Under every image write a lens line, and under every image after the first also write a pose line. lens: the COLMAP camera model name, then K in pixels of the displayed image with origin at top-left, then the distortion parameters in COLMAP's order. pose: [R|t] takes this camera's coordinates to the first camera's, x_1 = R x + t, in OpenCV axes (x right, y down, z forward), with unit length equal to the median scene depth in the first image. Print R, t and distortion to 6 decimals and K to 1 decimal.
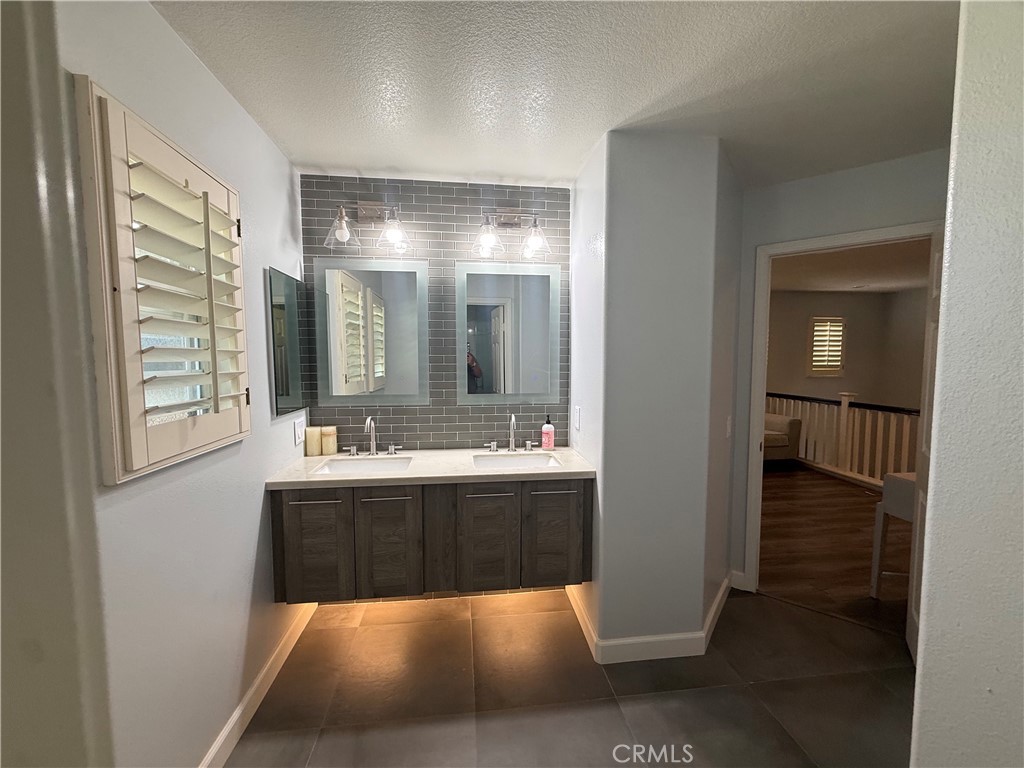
lens RADIAL K [[406.5, 0, 509.9], [0, 406.5, 385.5], [0, 0, 1]] dist [-0.000915, 0.000023]
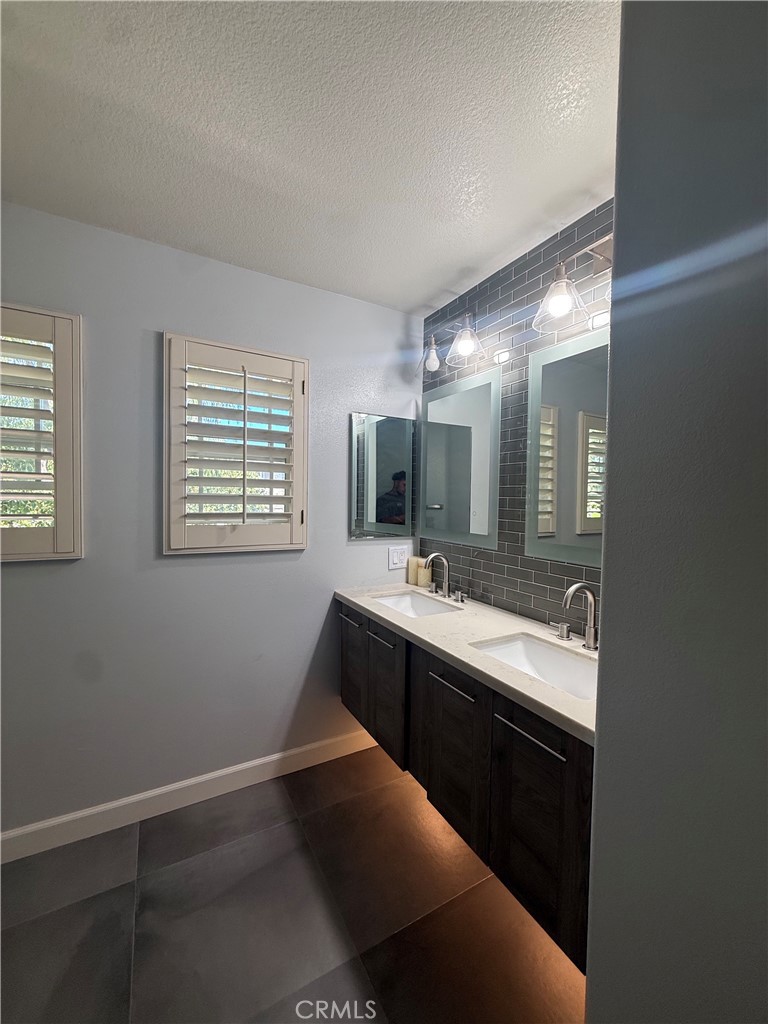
lens RADIAL K [[406.5, 0, 383.8], [0, 406.5, 510.4], [0, 0, 1]] dist [-0.000915, 0.000023]
pose [[0.382812, 0.034469, -0.923183, 0.520614], [-0.081513, 0.996666, 0.003412, -0.015298], [0.920223, 0.073945, 0.384345, 0.611628]]
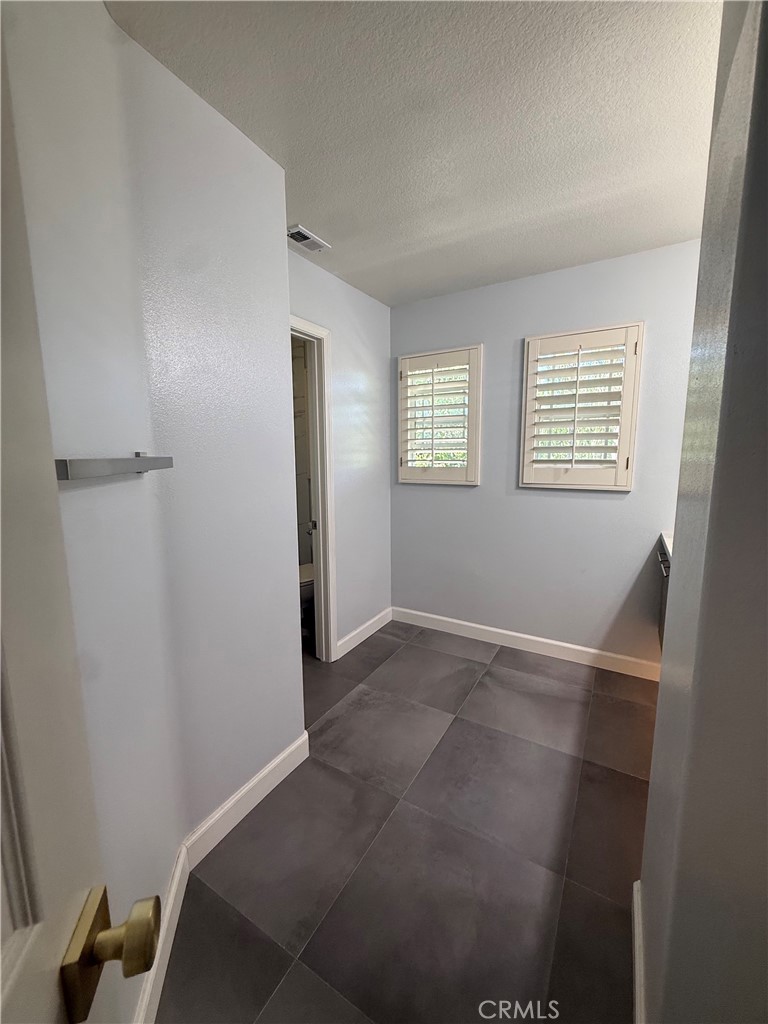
lens RADIAL K [[406.5, 0, 383.8], [0, 406.5, 510.4], [0, 0, 1]] dist [-0.000915, 0.000023]
pose [[-0.610721, 0.114389, -0.783540, 0.900220], [-0.046766, 0.982573, 0.179897, -0.023923], [0.790464, 0.146510, -0.594729, 0.993698]]
